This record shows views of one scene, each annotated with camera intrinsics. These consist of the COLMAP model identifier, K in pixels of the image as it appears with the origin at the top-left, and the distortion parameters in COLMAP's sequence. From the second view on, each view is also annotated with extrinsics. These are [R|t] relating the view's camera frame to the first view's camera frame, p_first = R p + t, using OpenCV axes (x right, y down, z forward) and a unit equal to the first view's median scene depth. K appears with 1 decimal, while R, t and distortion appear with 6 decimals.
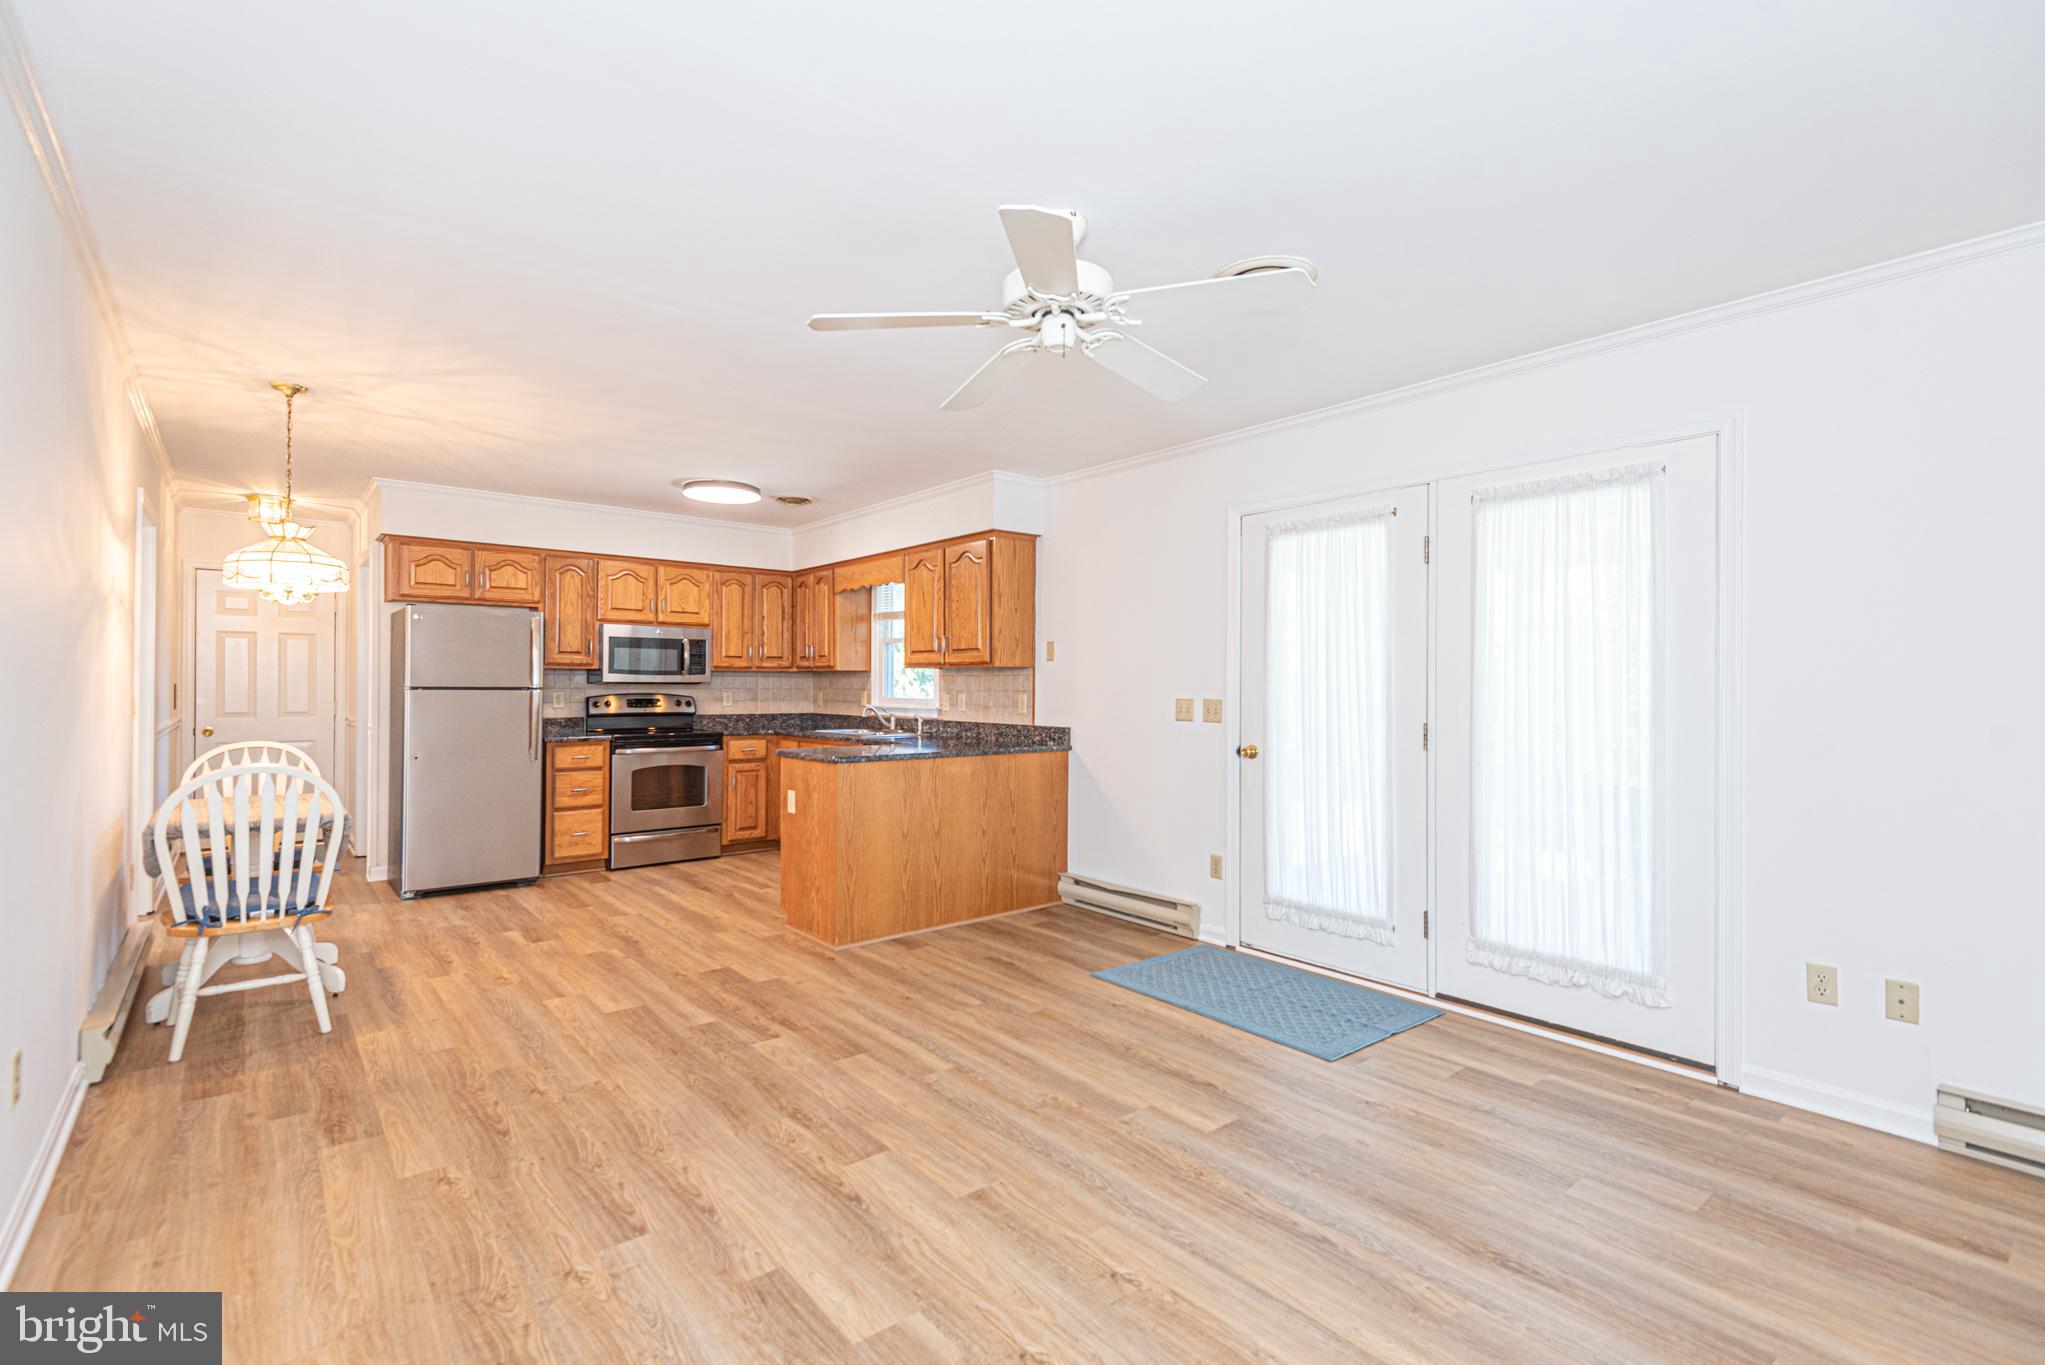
lens RADIAL K [[937.7, 0, 1022.5], [0, 937.7, 682.5], [0, 0, 1]] dist [0.026728, -0.021936]
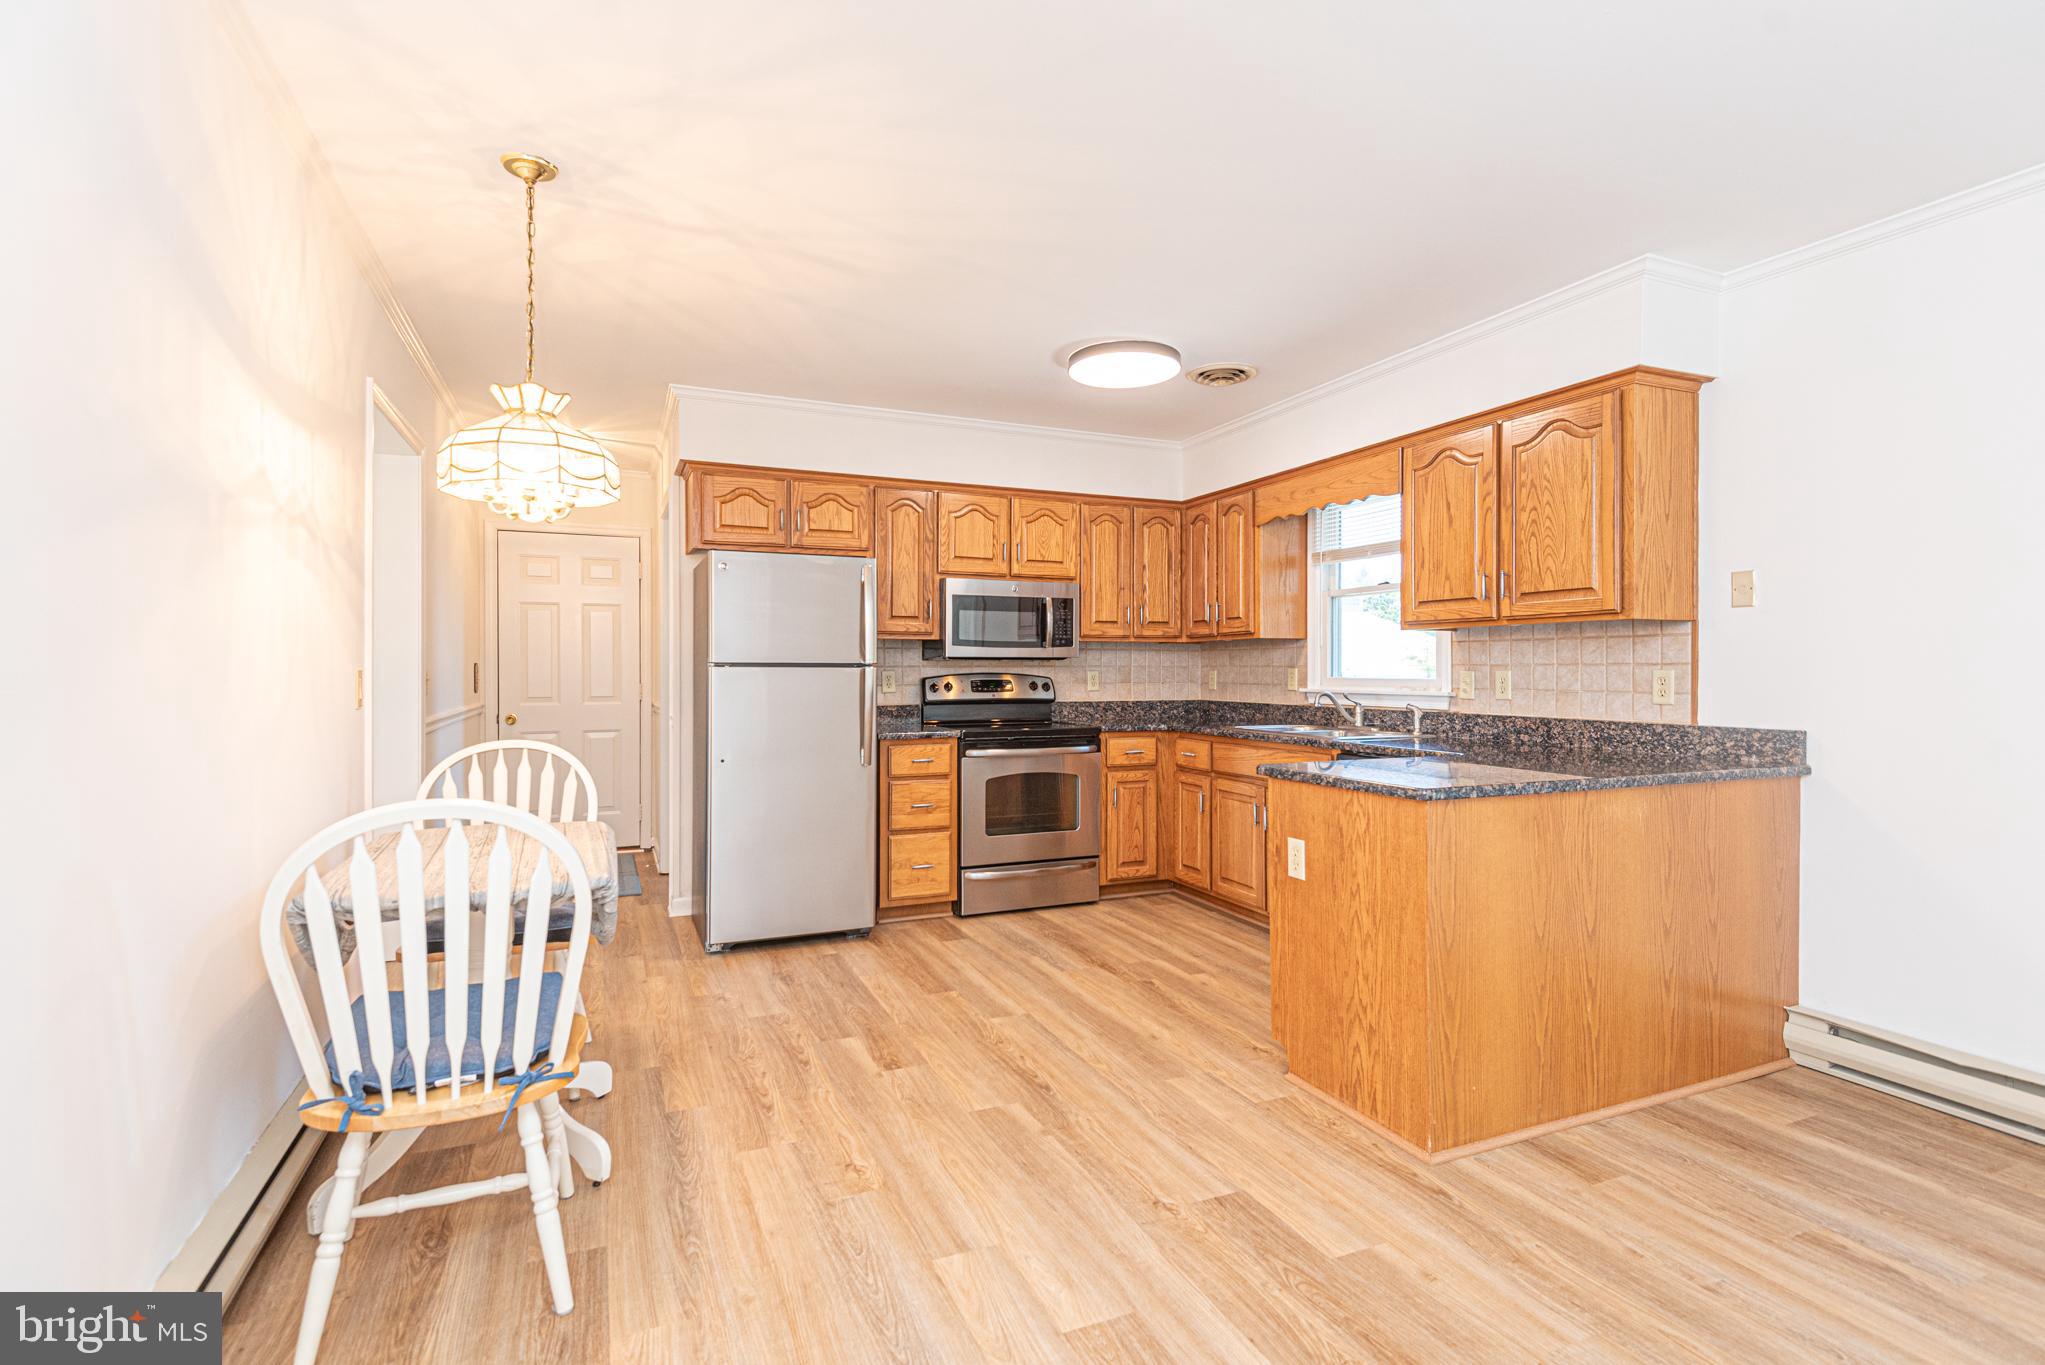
lens RADIAL K [[961.4, 0, 1022.5], [0, 961.4, 682.5], [0, 0, 1]] dist [0.002239, -0.000216]
pose [[0.961832, -0.000540, -0.273641, -0.215098], [0.004618, 0.999888, 0.014261, 0.010439], [0.273602, -0.014981, 0.961726, 0.348648]]
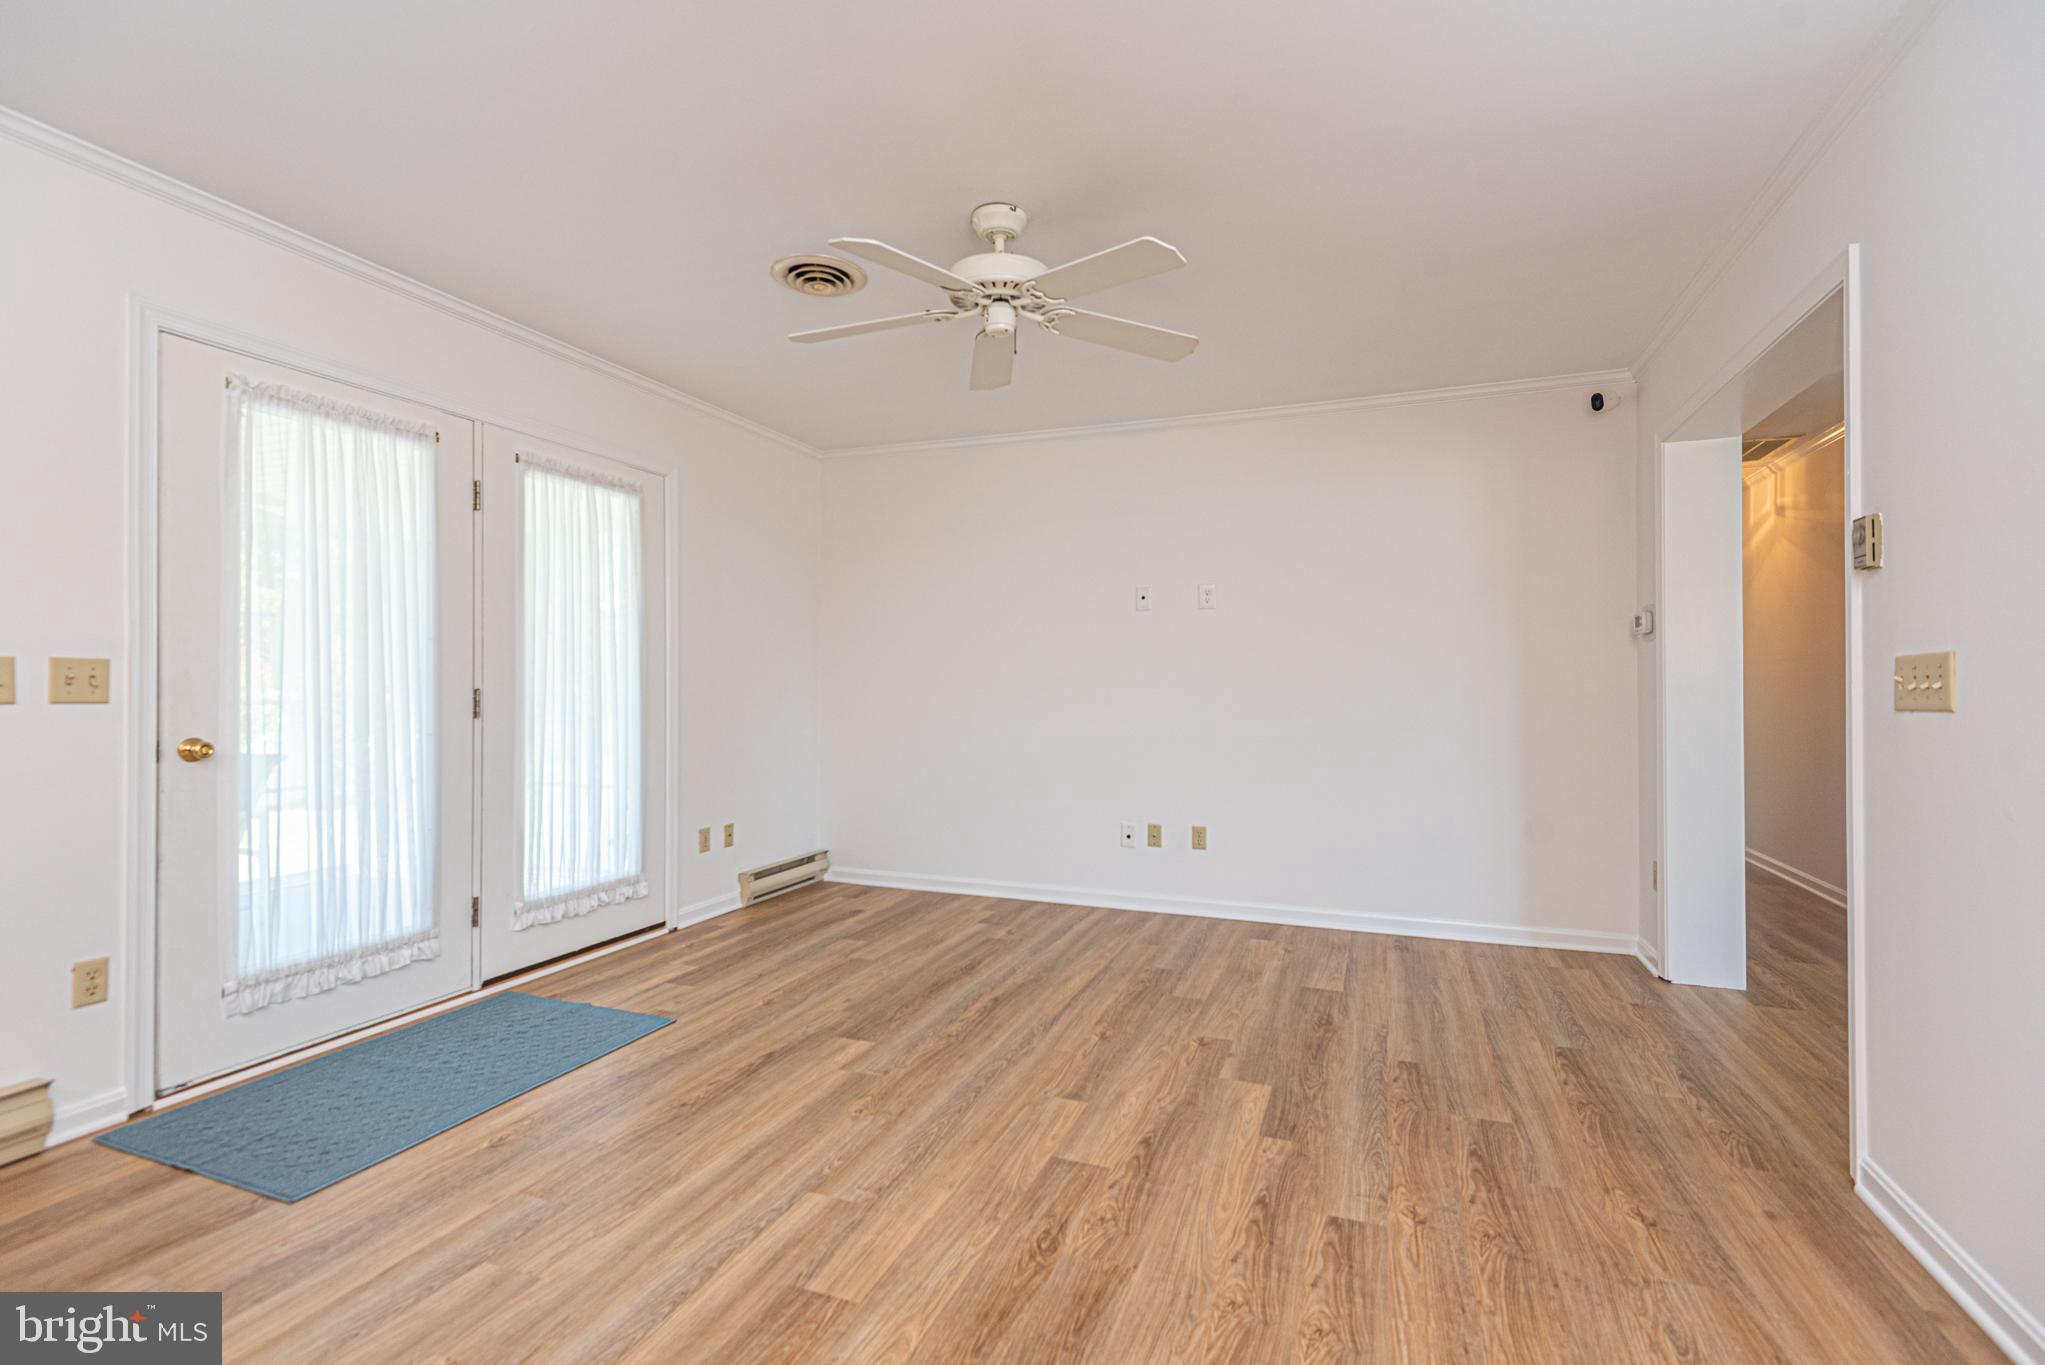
lens RADIAL K [[937.7, 0, 1022.5], [0, 937.7, 682.5], [0, 0, 1]] dist [0.026728, -0.021936]
pose [[-0.494331, -0.007823, 0.869239, -0.419231], [-0.005530, 0.999968, 0.005855, 0.021659], [-0.869256, -0.001912, -0.494358, 0.687842]]
